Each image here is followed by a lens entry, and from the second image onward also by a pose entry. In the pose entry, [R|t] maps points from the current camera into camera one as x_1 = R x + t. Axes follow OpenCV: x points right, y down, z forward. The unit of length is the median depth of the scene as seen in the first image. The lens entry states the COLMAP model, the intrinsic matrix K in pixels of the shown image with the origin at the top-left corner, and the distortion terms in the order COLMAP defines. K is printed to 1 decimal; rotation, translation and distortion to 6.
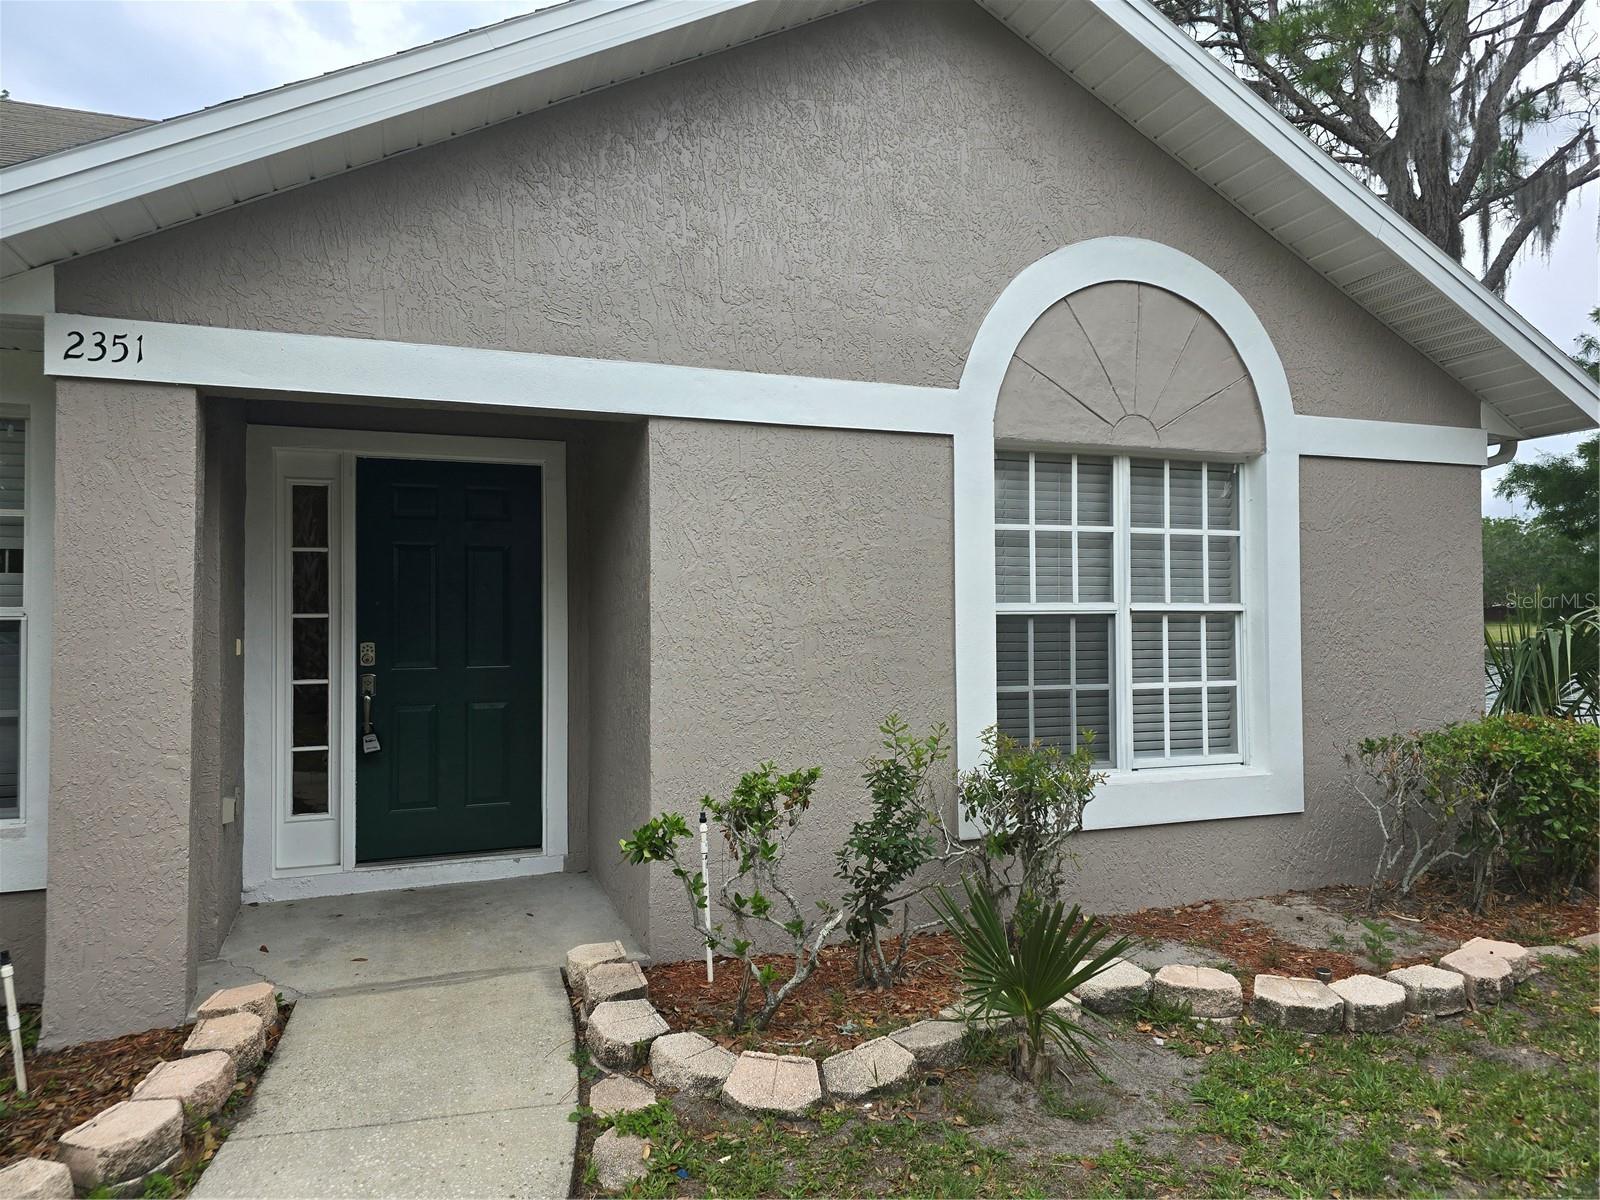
lens RADIAL K [[1072.9, 0, 793.7], [0, 1072.9, 605.5], [0, 0, 1]] dist [0.060394, -0.051251]
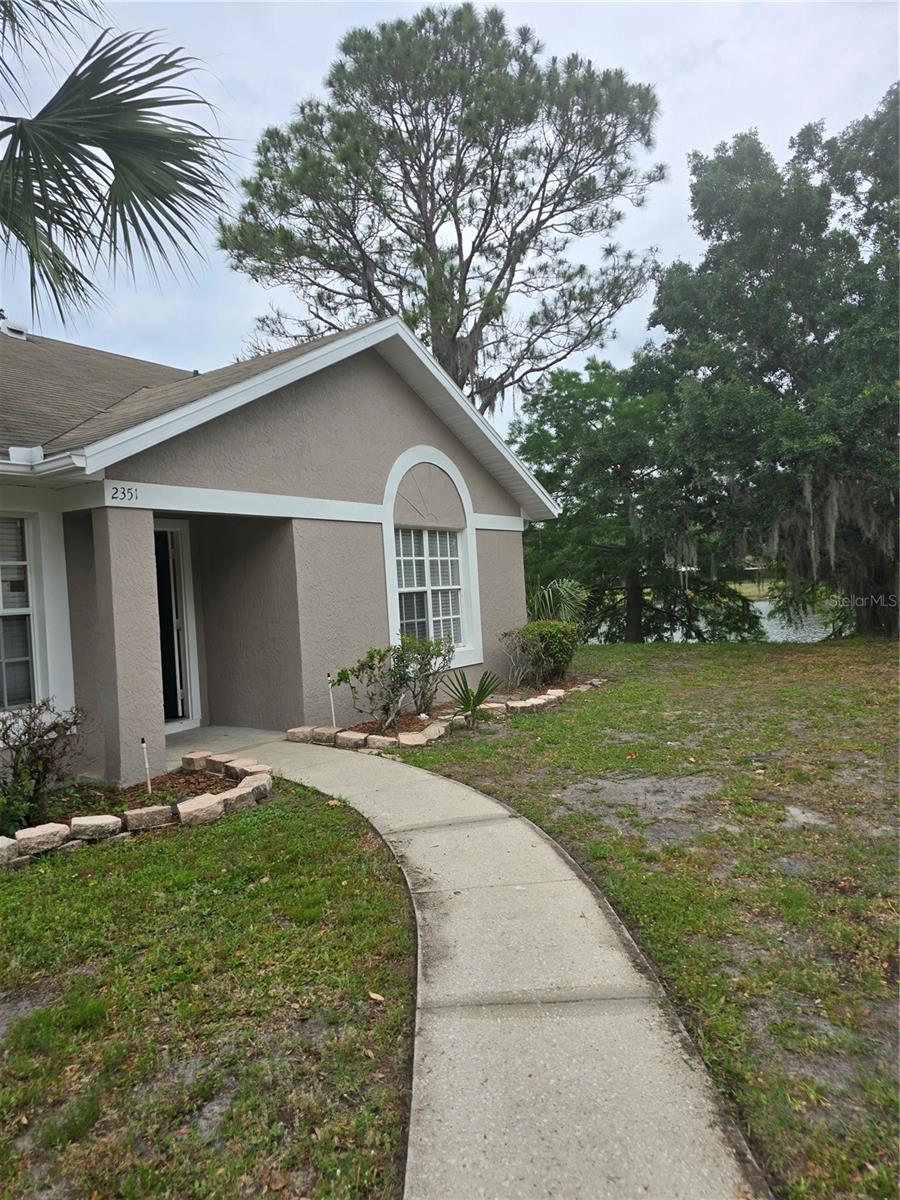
lens RADIAL K [[804.7, 0, 448.9], [0, 804.7, 602.0], [0, 0, 1]] dist [0.060394, -0.051251]
pose [[0.819712, -0.050584, 0.570538, -0.774362], [0.048244, 0.998650, 0.019227, -0.000642], [-0.570741, 0.011765, 0.821046, -0.617455]]
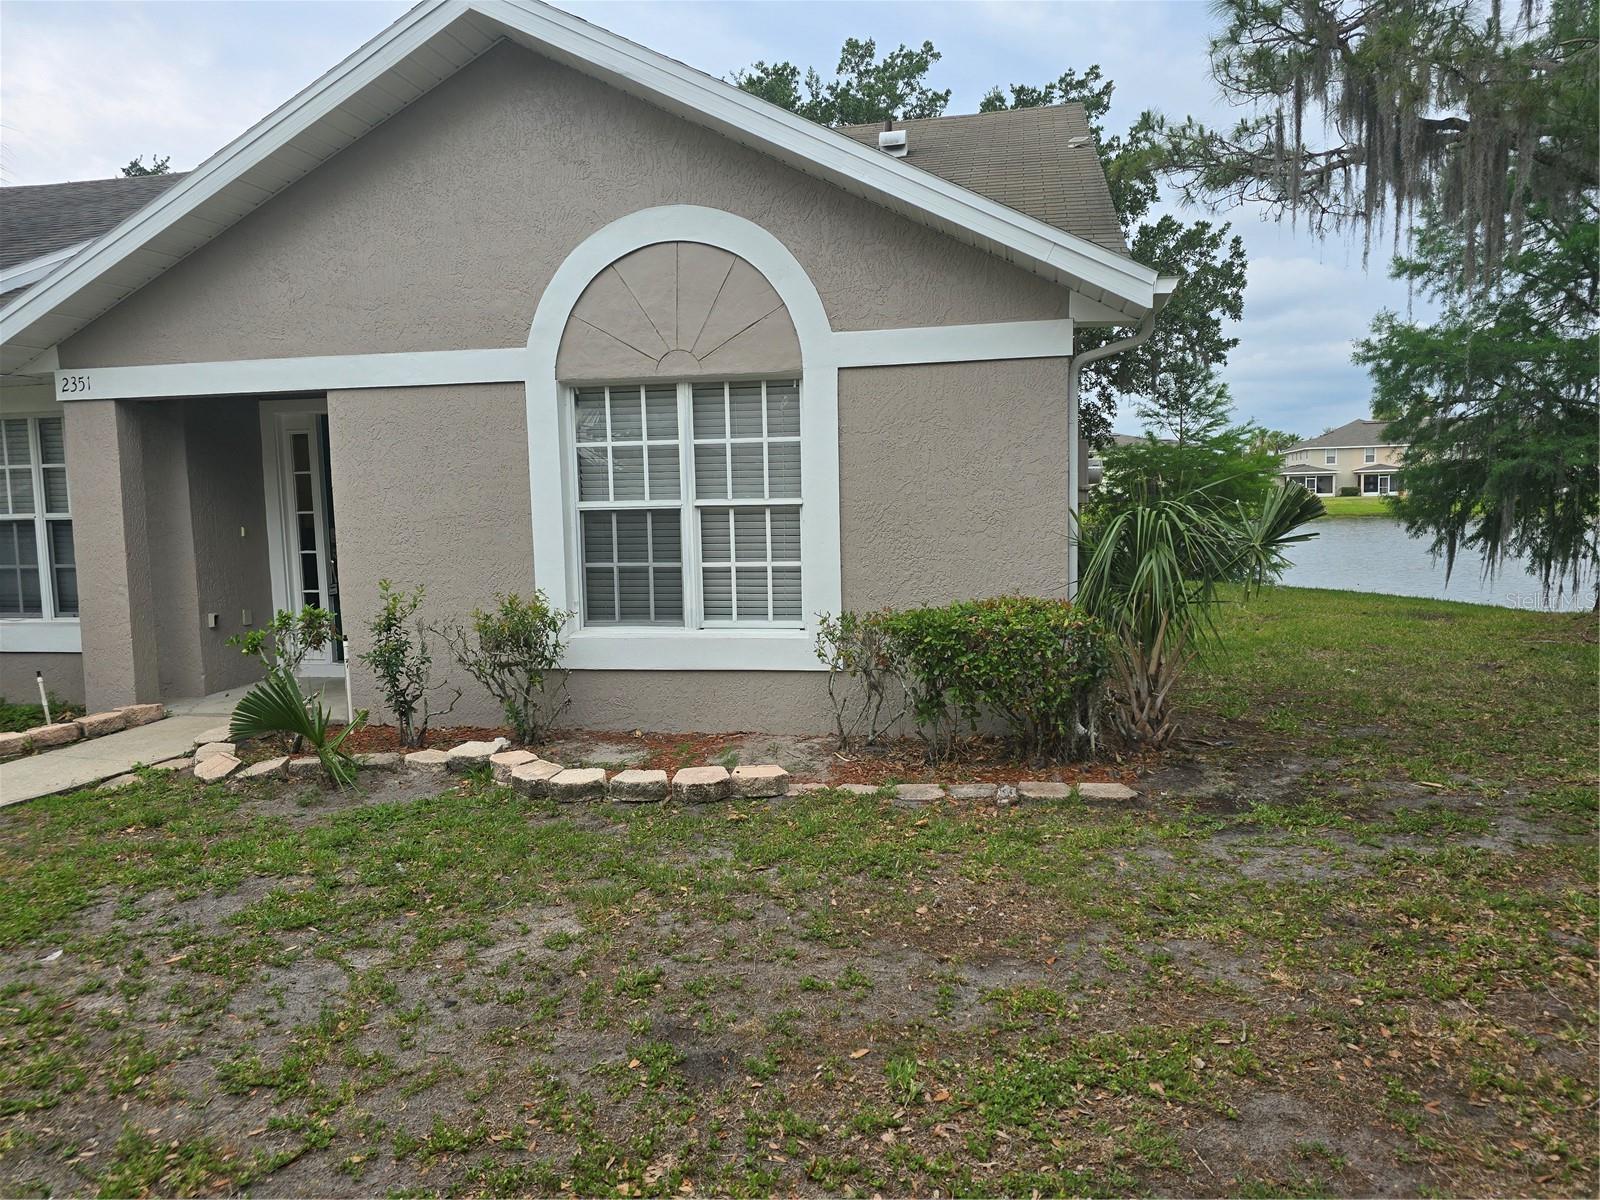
lens RADIAL K [[1072.9, 0, 807.9], [0, 1072.9, 601.1], [0, 0, 1]] dist [0.060394, -0.051251]
pose [[0.843395, 0.037425, -0.535989, 1.152691], [0.023527, 0.994042, 0.106429, -0.015329], [0.536778, -0.102372, 0.837490, -0.002540]]
